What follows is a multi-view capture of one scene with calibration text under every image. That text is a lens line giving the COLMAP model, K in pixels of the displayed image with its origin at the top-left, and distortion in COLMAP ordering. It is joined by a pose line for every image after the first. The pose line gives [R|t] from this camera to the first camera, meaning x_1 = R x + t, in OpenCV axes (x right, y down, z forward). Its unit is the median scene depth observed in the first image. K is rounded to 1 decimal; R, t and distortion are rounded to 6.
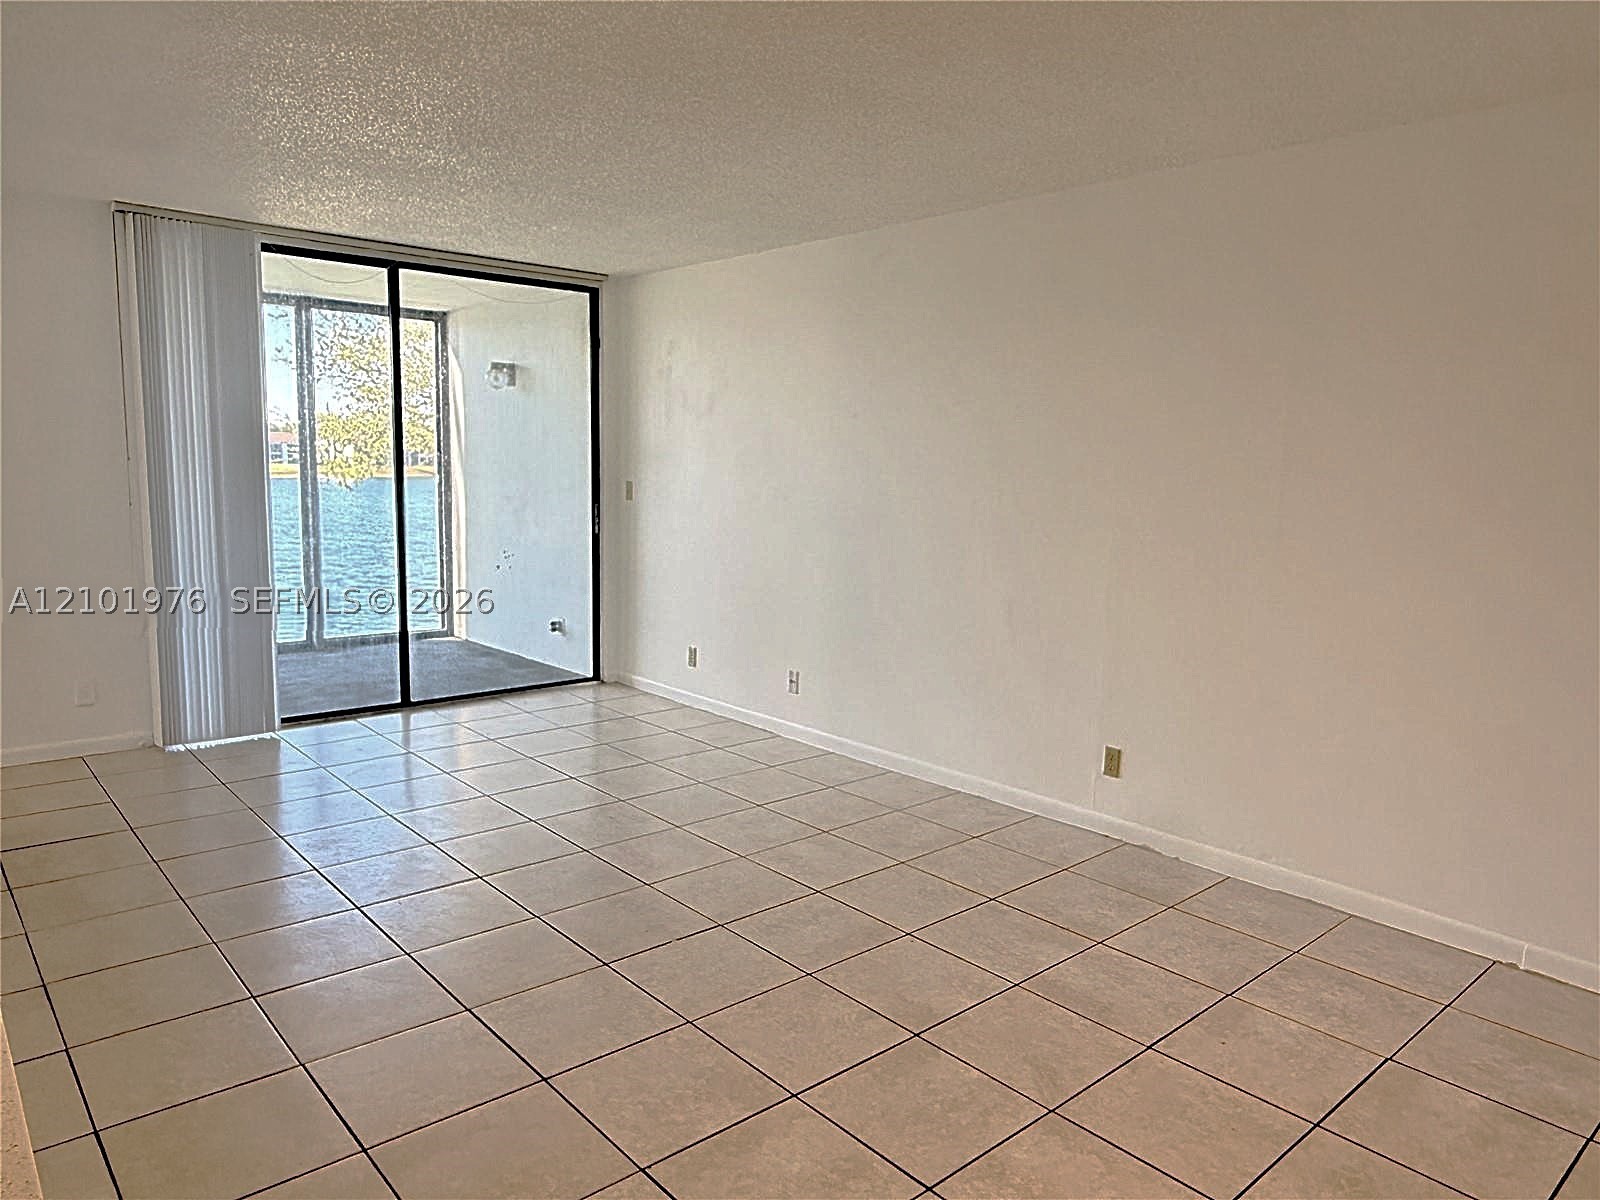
lens RADIAL K [[1063.2, 0, 801.5], [0, 1063.2, 600.9], [0, 0, 1]] dist [-0.006524, 0.000502]
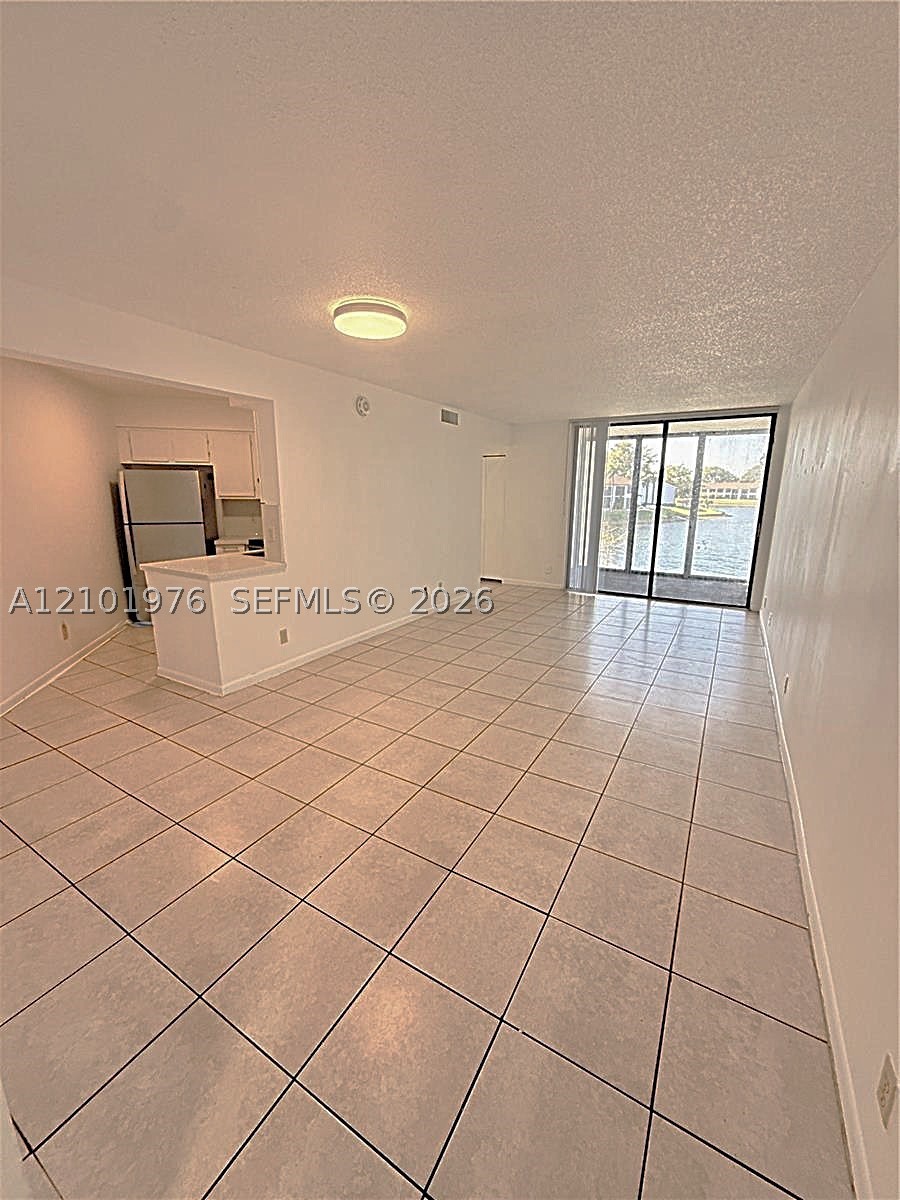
lens RADIAL K [[479.7, 0, 455.1], [0, 479.7, 594.8], [0, 0, 1]] dist [0.001244, 0.000031]
pose [[0.323220, 0.182493, -0.928561, 0.575775], [-0.123402, 0.980979, 0.149840, -0.024786], [0.938243, 0.066155, 0.339592, 0.177512]]
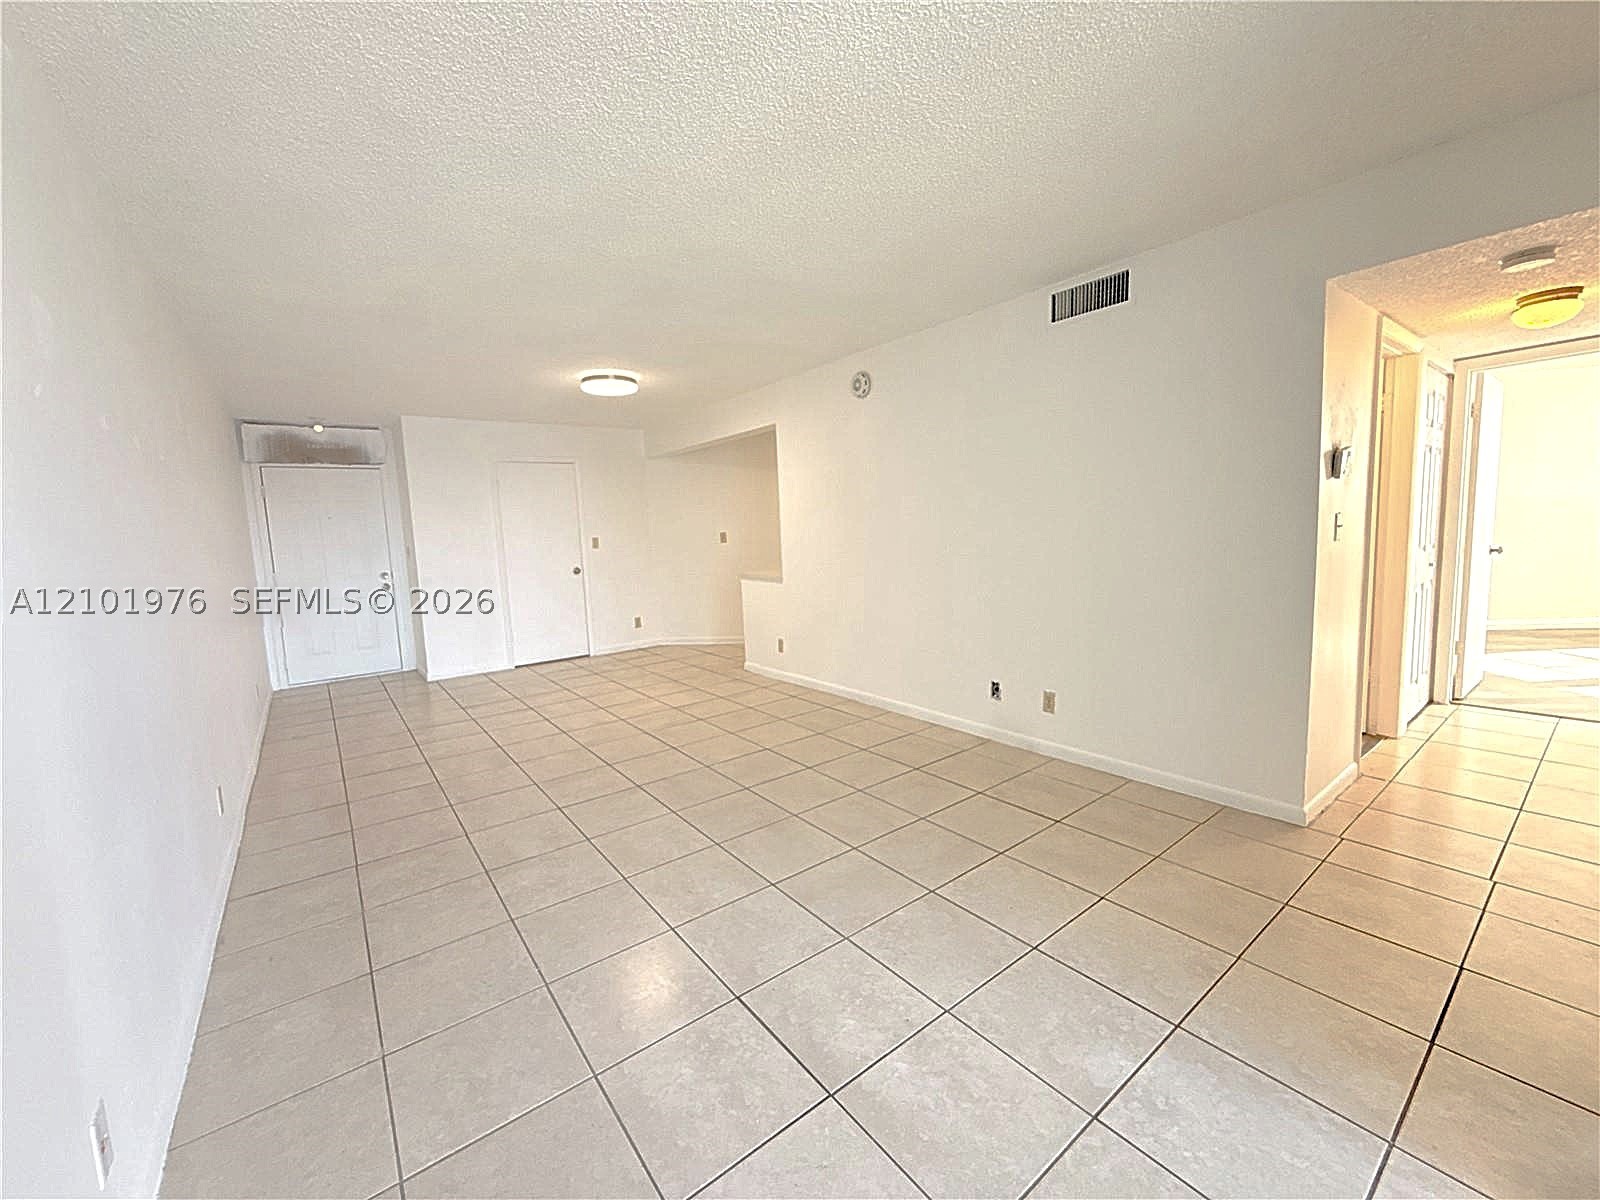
lens RADIAL K [[639.6, 0, 804.8], [0, 639.6, 595.3], [0, 0, 1]] dist [0.001244, 0.000031]
pose [[-0.997218, 0.011457, 0.073652, -0.241988], [0.028529, 0.971541, 0.235146, -0.130498], [-0.068862, 0.236593, -0.969166, 1.096322]]
